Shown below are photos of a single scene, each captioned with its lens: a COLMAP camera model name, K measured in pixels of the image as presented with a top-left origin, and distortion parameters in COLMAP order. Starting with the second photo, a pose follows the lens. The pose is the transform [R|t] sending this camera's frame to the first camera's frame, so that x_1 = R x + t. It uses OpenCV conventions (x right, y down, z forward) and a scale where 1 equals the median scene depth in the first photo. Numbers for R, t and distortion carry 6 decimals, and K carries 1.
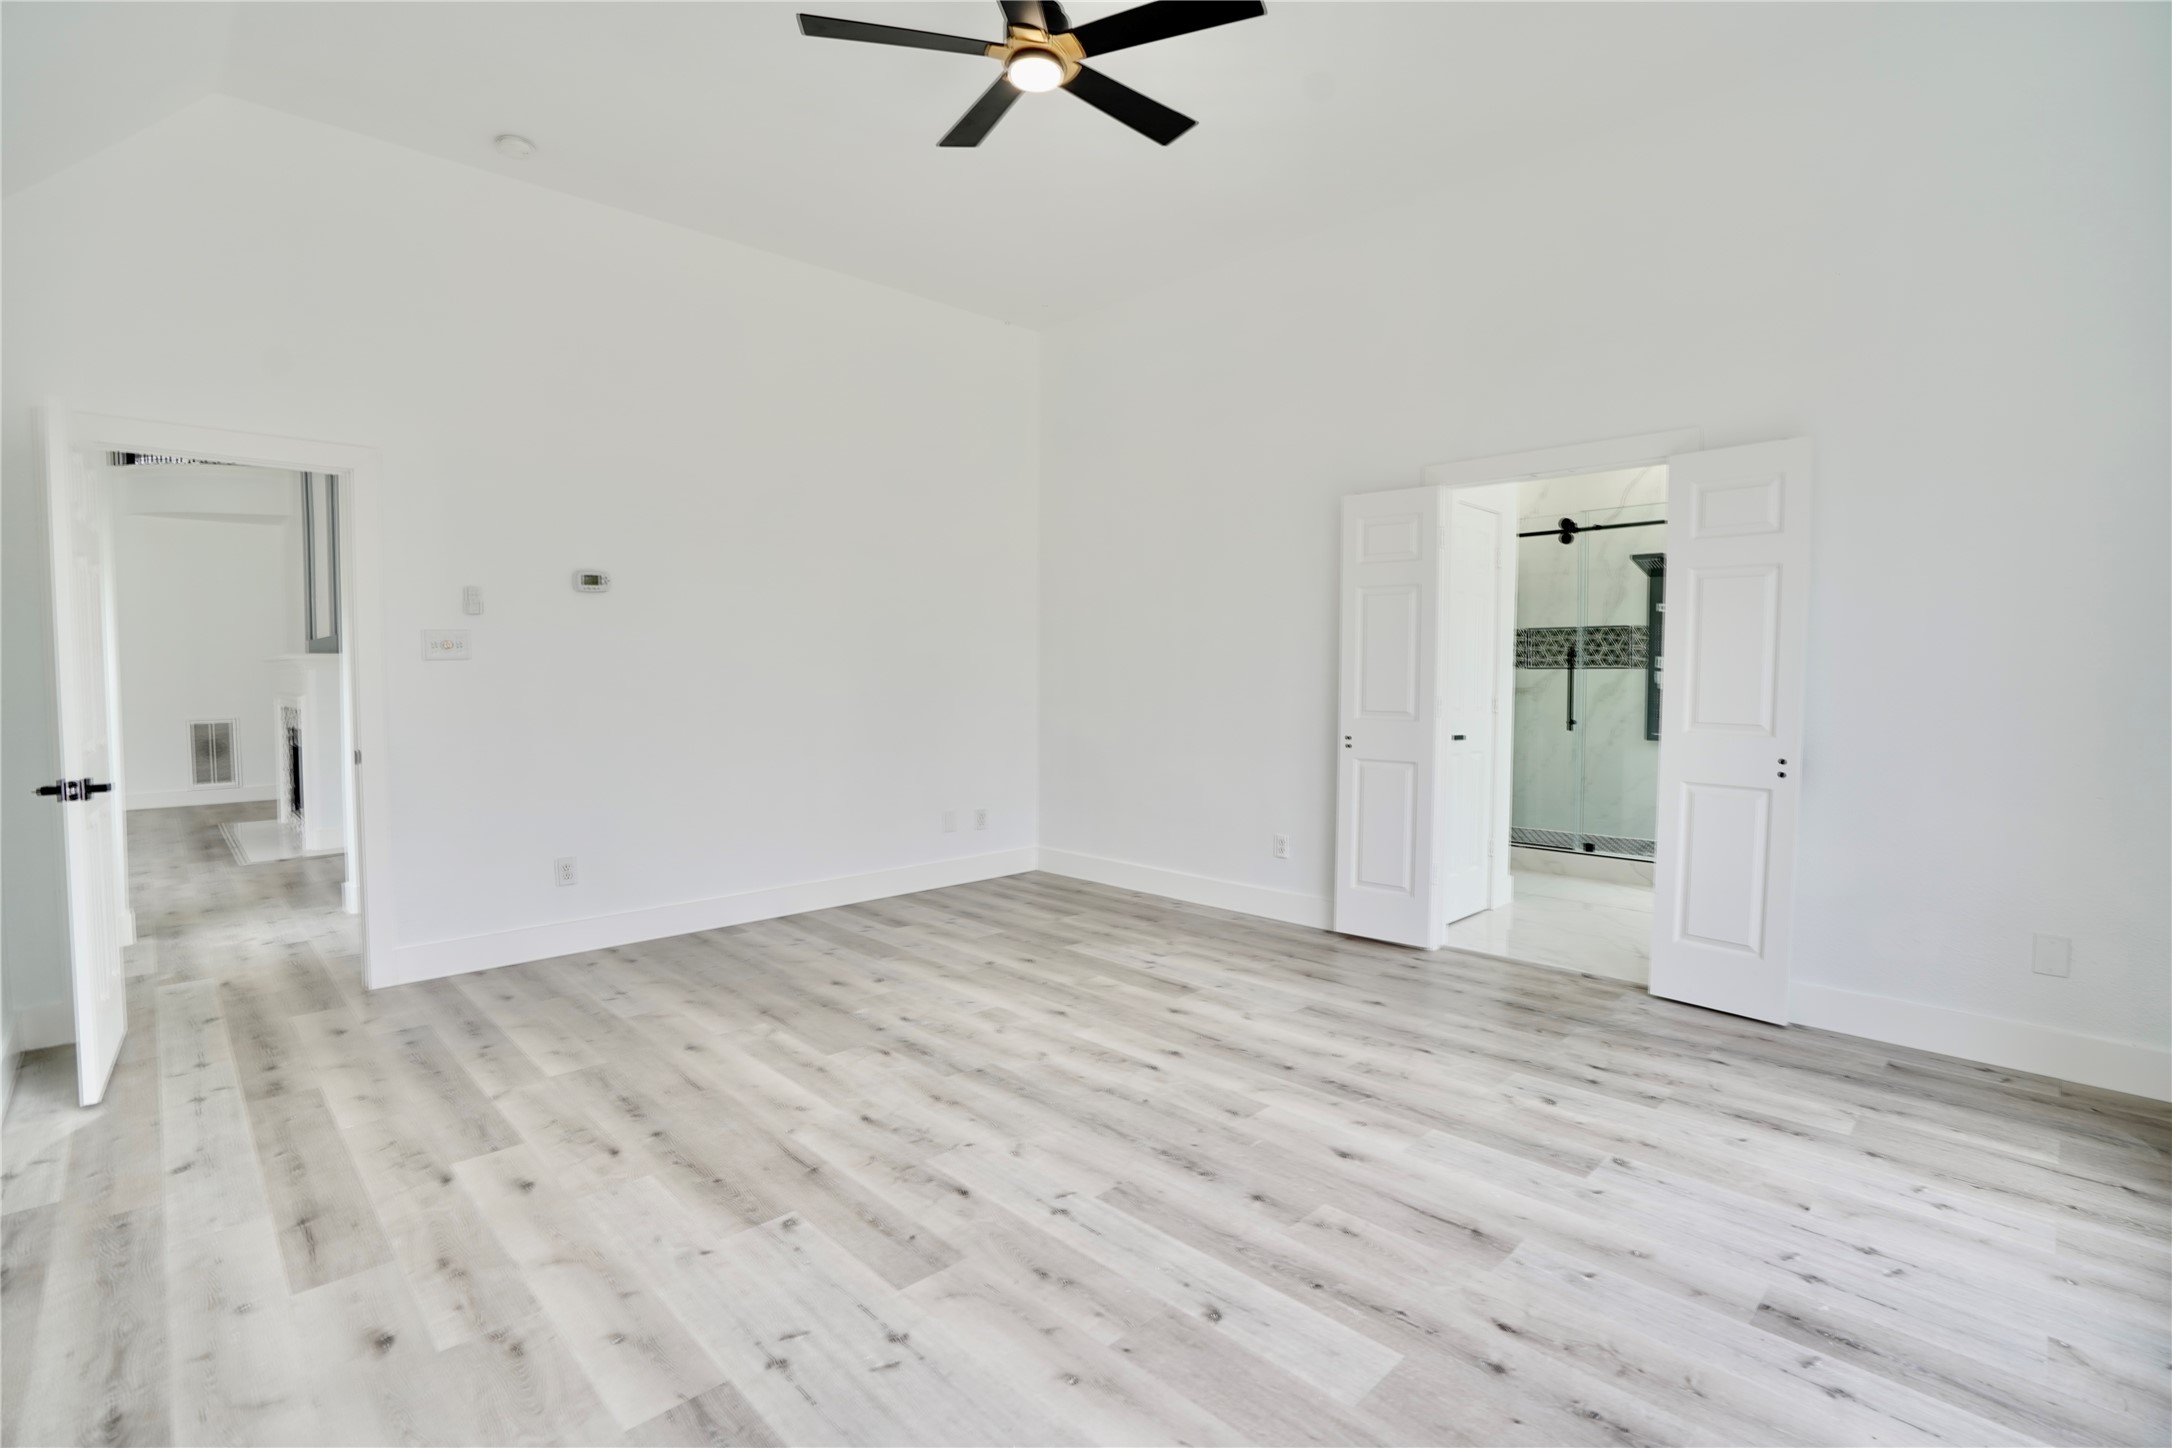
lens RADIAL K [[998.8, 0, 1089.8], [0, 998.8, 722.8], [0, 0, 1]] dist [-0.028063, 0.000141]
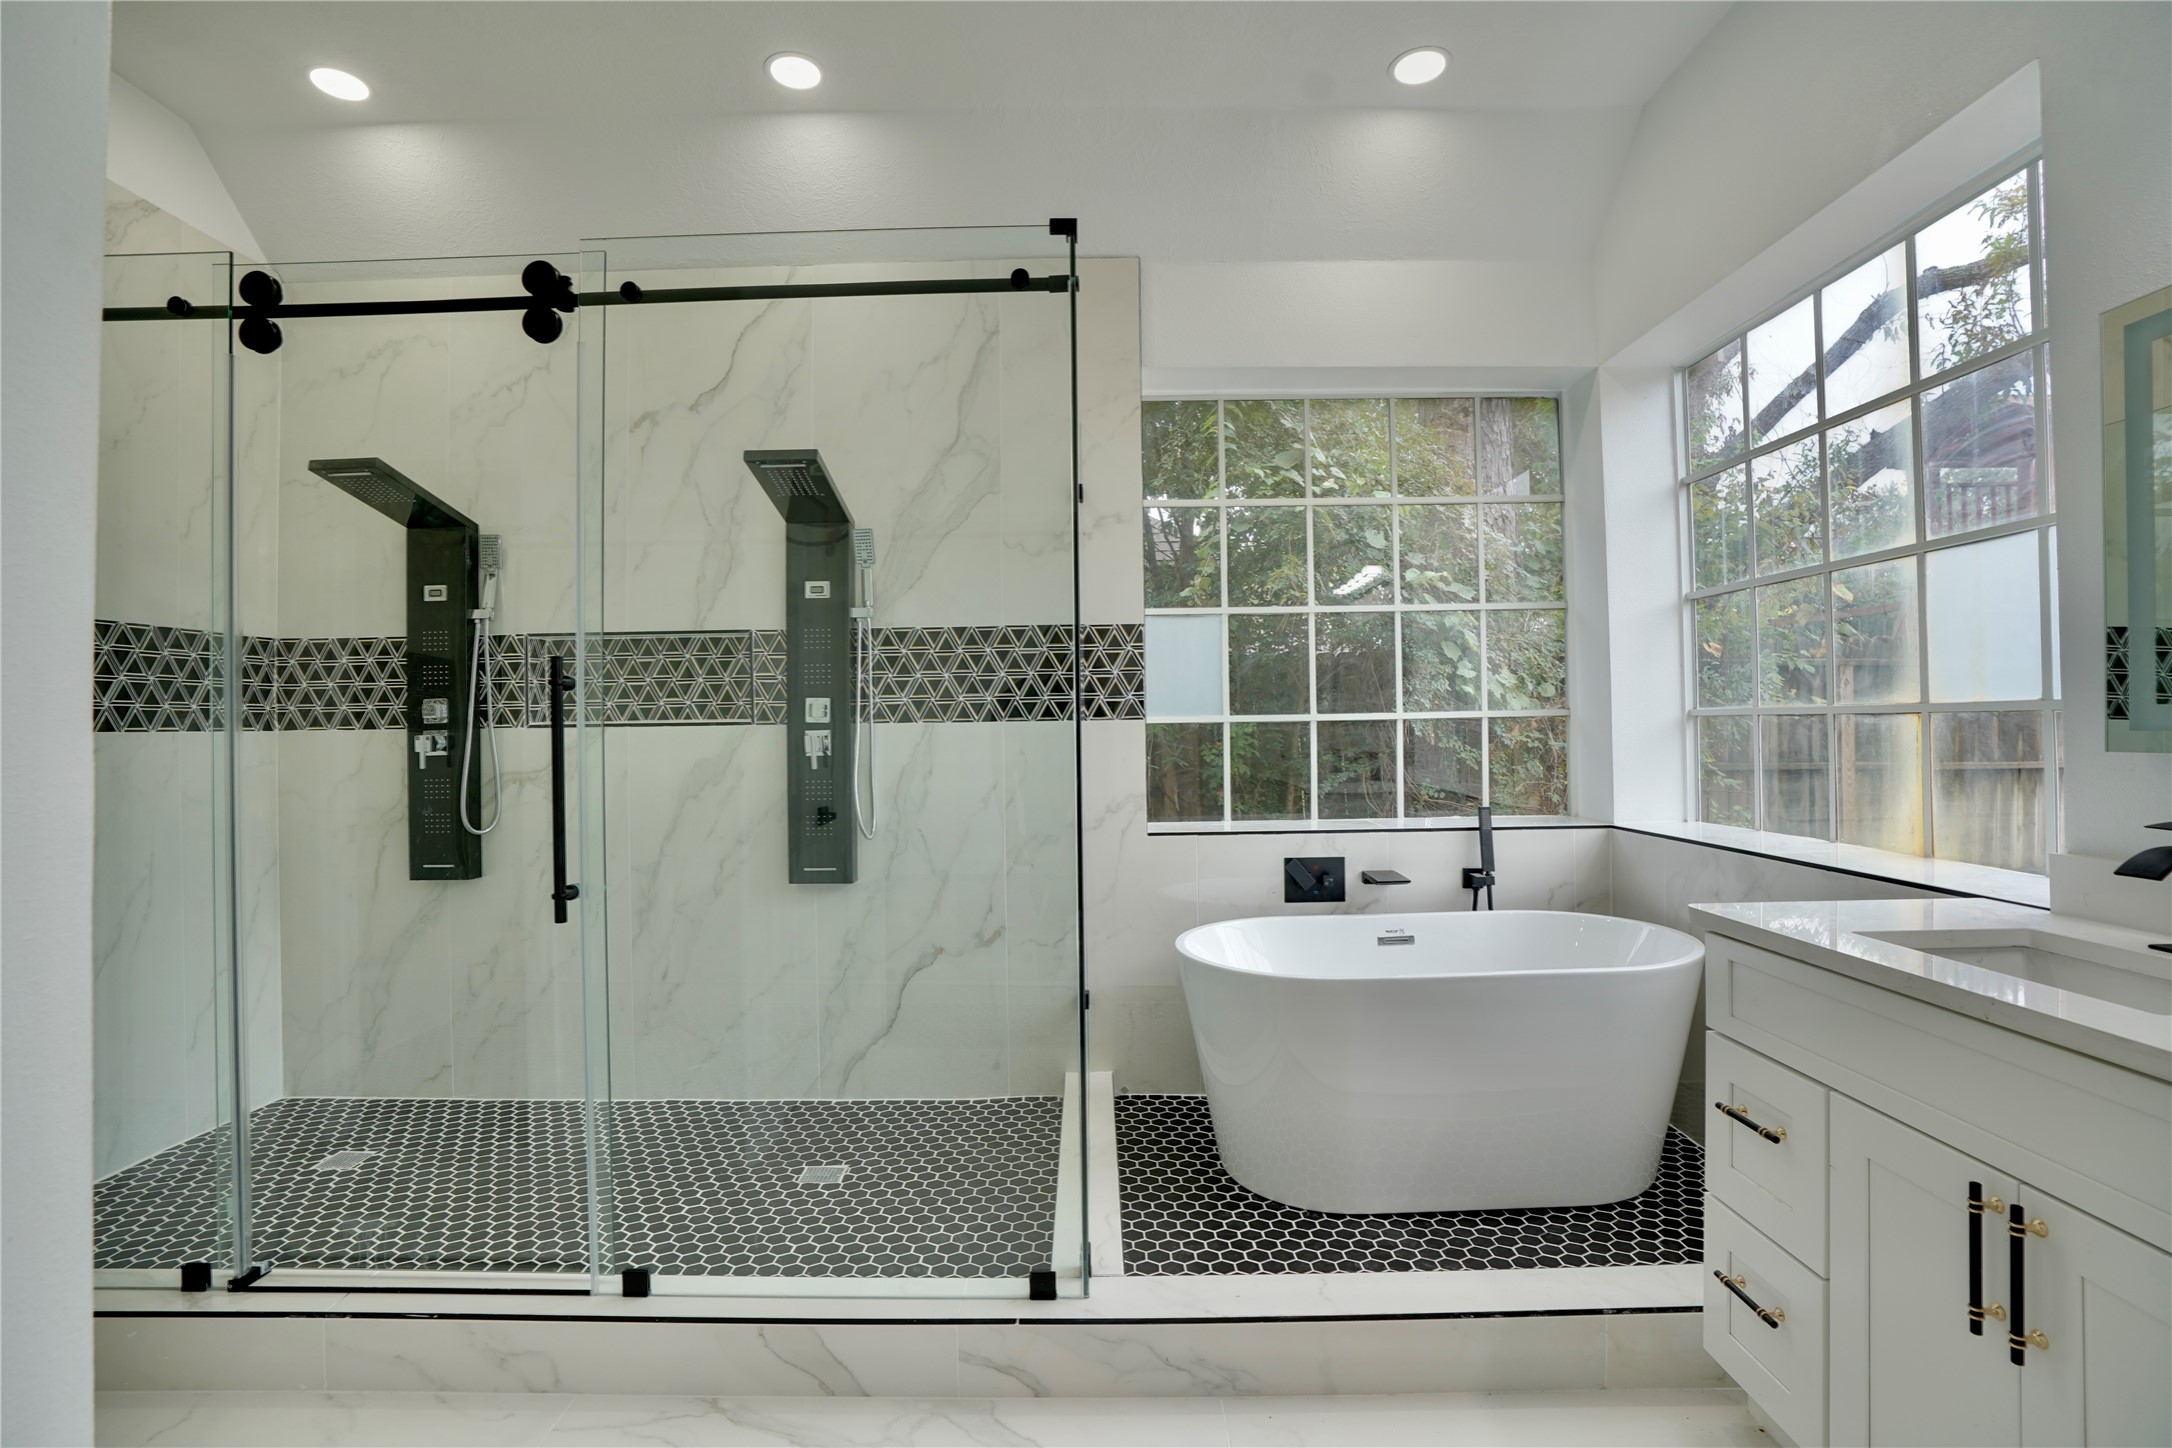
lens RADIAL K [[998.8, 0, 1084.5], [0, 998.8, 724.0], [0, 0, 1]] dist [-0.028063, 0.000141]
pose [[0.707033, 0.002119, 0.707178, 0.353746], [0.037815, 0.998452, -0.040799, -0.033436], [-0.706169, 0.055589, 0.705858, 0.612132]]
